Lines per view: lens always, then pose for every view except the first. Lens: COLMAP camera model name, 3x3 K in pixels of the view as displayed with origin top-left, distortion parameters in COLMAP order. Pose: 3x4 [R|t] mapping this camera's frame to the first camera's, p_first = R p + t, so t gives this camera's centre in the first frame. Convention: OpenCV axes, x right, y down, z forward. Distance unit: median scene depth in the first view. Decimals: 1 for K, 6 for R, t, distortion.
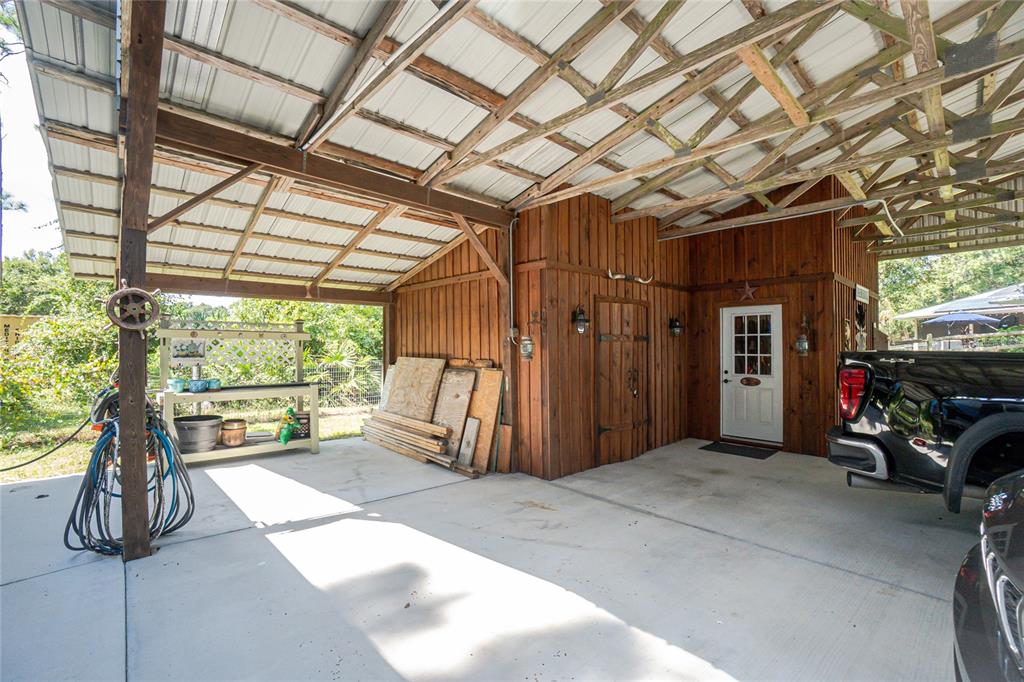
lens RADIAL K [[444.2, 0, 512.0], [0, 444.2, 341.0], [0, 0, 1]] dist [-0.069915, 0.026737]
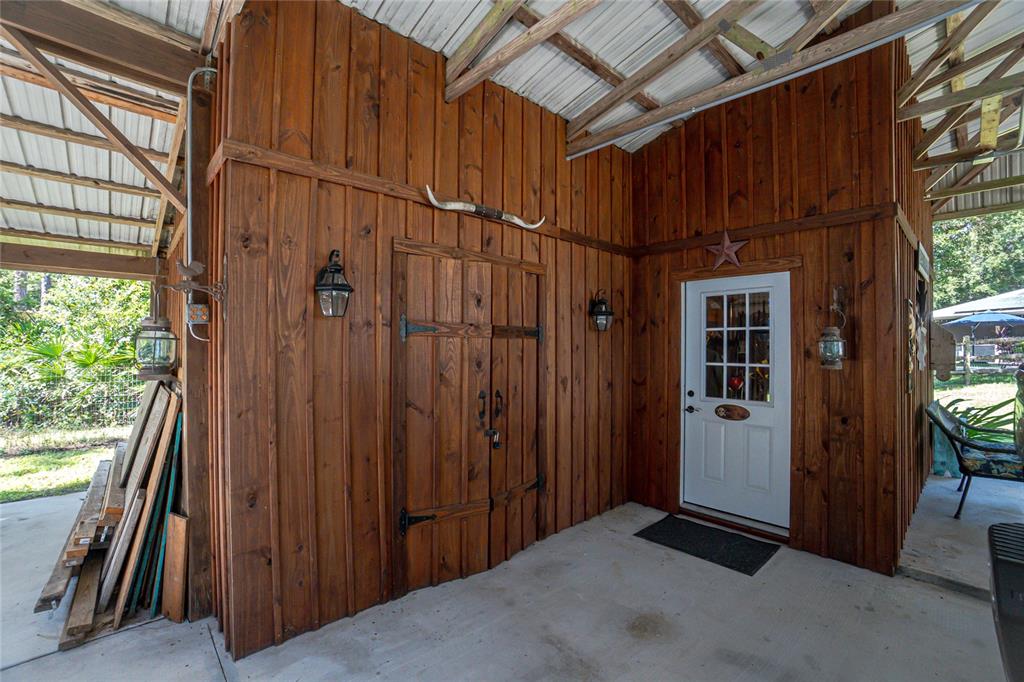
lens RADIAL K [[444.2, 0, 512.0], [0, 444.2, 341.0], [0, 0, 1]] dist [-0.069915, 0.026737]
pose [[0.999954, 0.009269, 0.002311, 0.280686], [-0.009264, 0.999955, -0.002232, 0.005792], [-0.002332, 0.002210, 0.999995, 0.470449]]
